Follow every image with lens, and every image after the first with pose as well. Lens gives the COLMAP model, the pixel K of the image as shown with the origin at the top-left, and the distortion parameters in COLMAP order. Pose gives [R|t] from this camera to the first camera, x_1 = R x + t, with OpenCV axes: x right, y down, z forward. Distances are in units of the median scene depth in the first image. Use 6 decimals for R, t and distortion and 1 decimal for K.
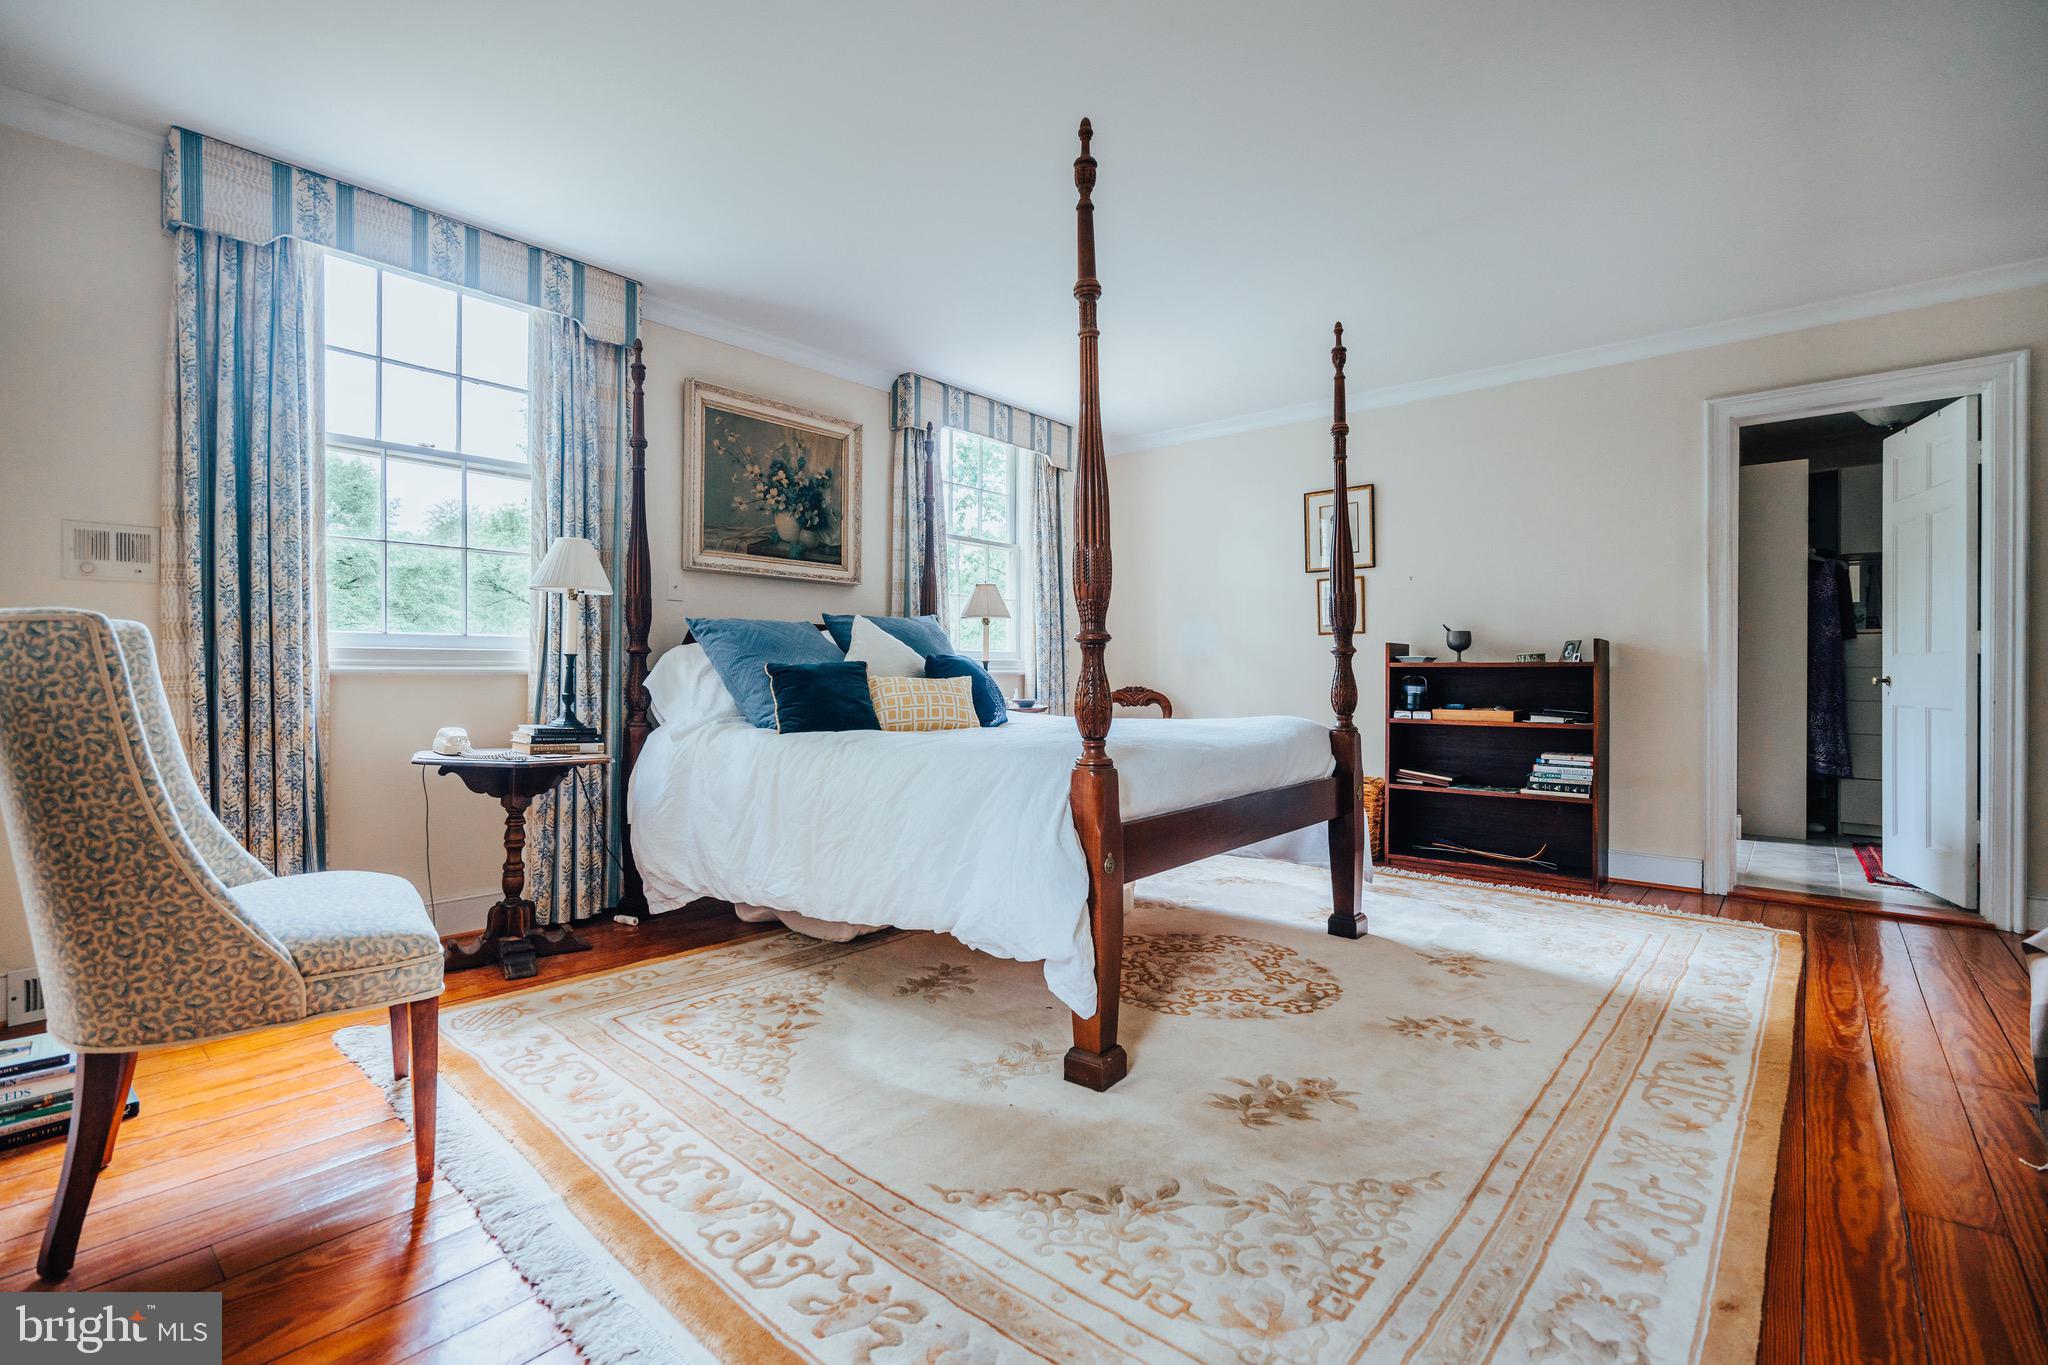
lens RADIAL K [[927.1, 0, 1014.6], [0, 927.1, 678.7], [0, 0, 1]] dist [-0.043875, 0.017319]
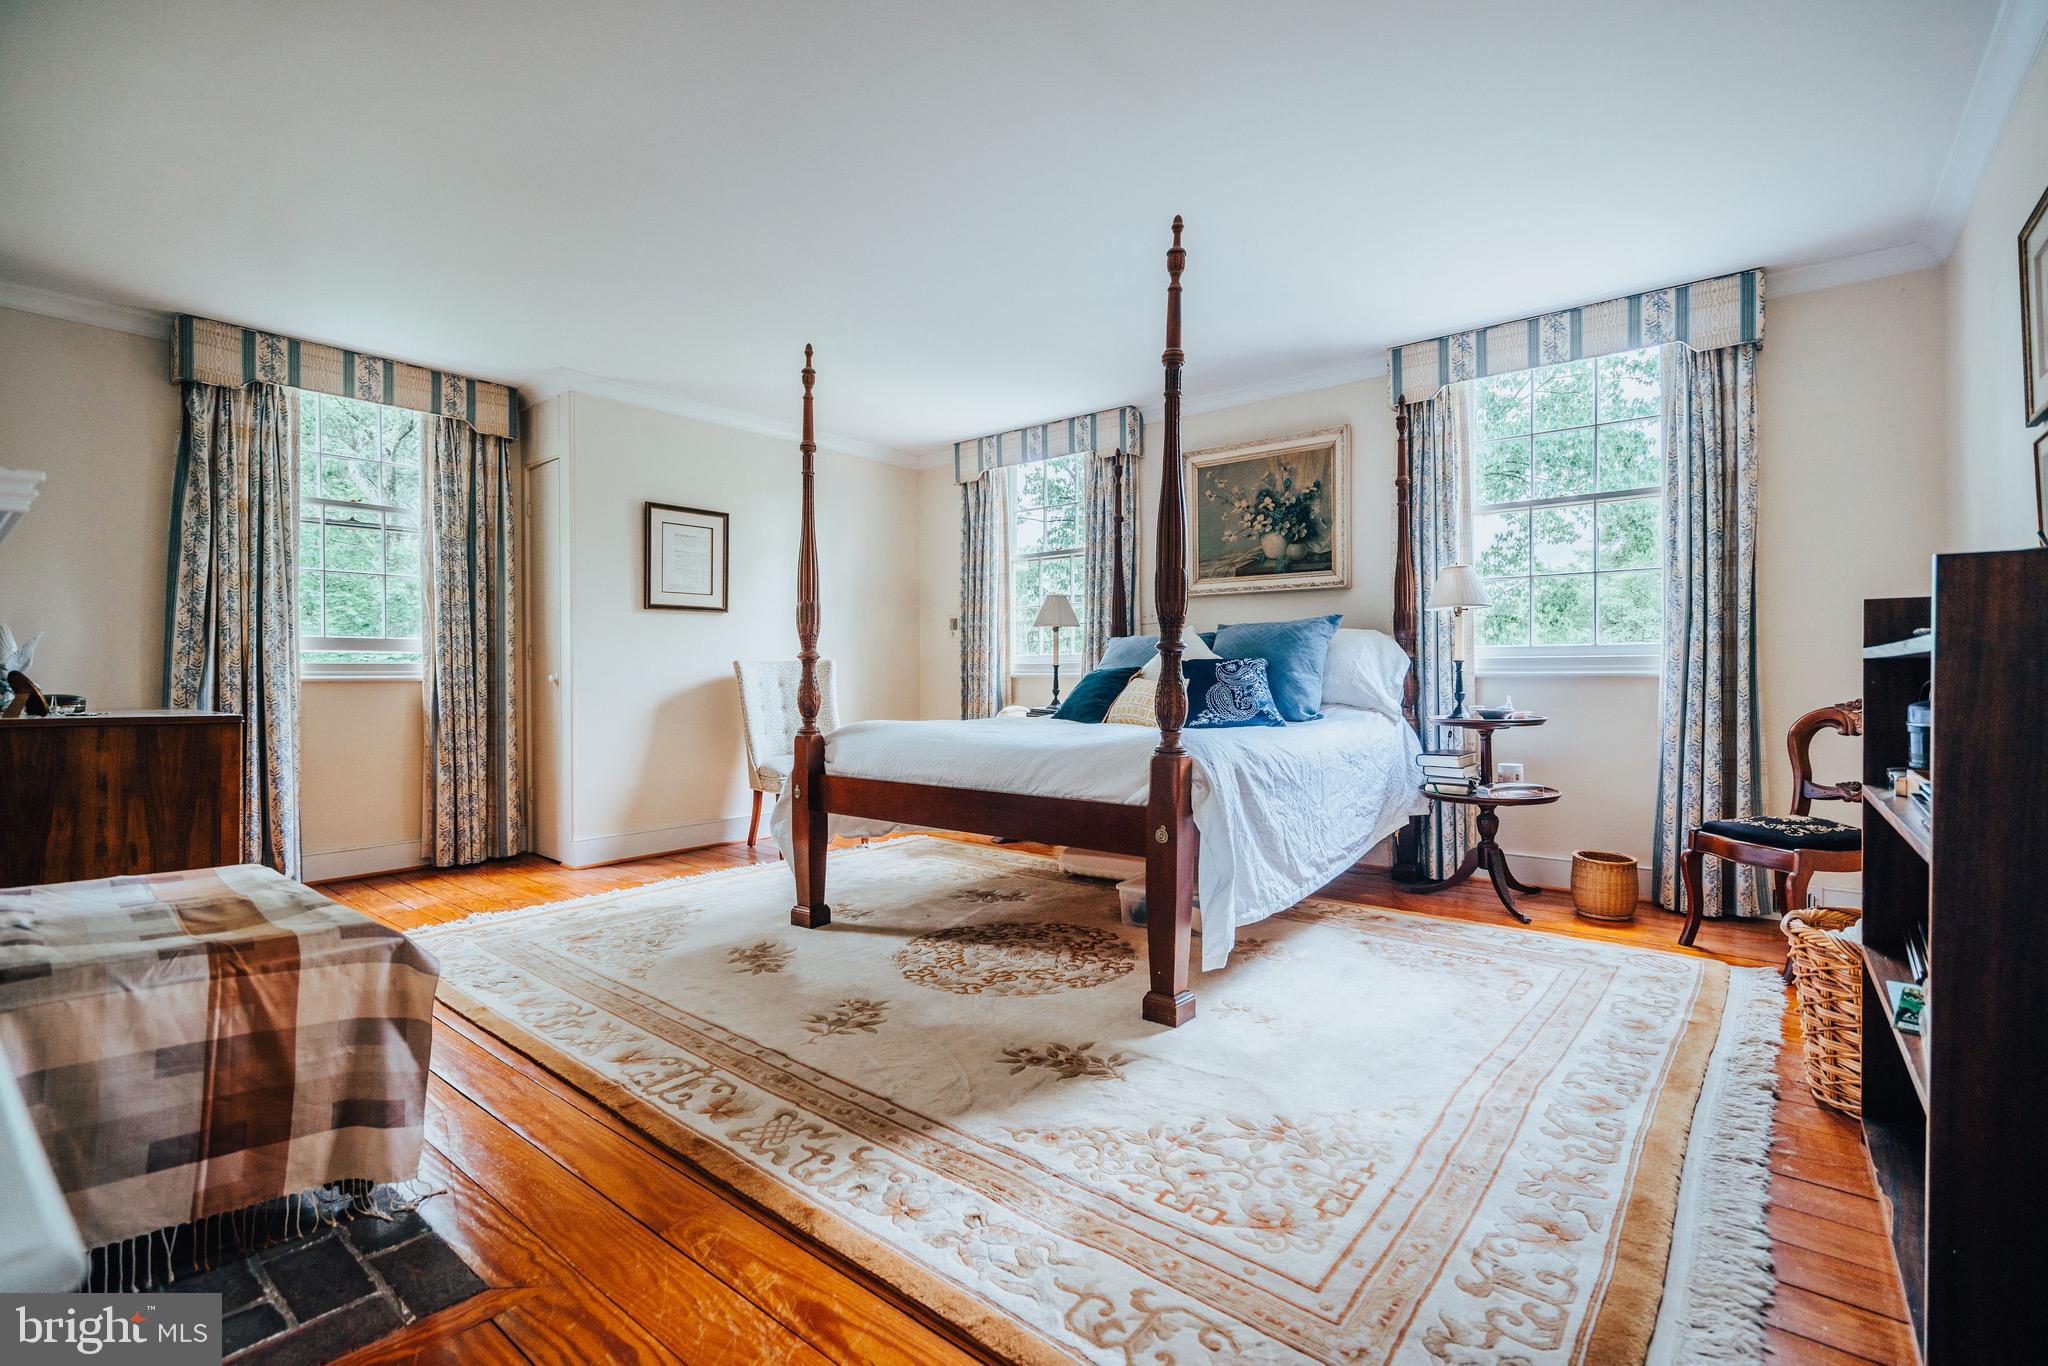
lens RADIAL K [[927.1, 0, 1014.6], [0, 927.1, 679.2], [0, 0, 1]] dist [-0.043875, 0.017319]
pose [[0.029979, 0.006553, -0.999529, 0.913056], [0.002487, 0.999975, 0.006631, -0.010273], [0.999547, -0.002684, 0.029962, 0.683241]]
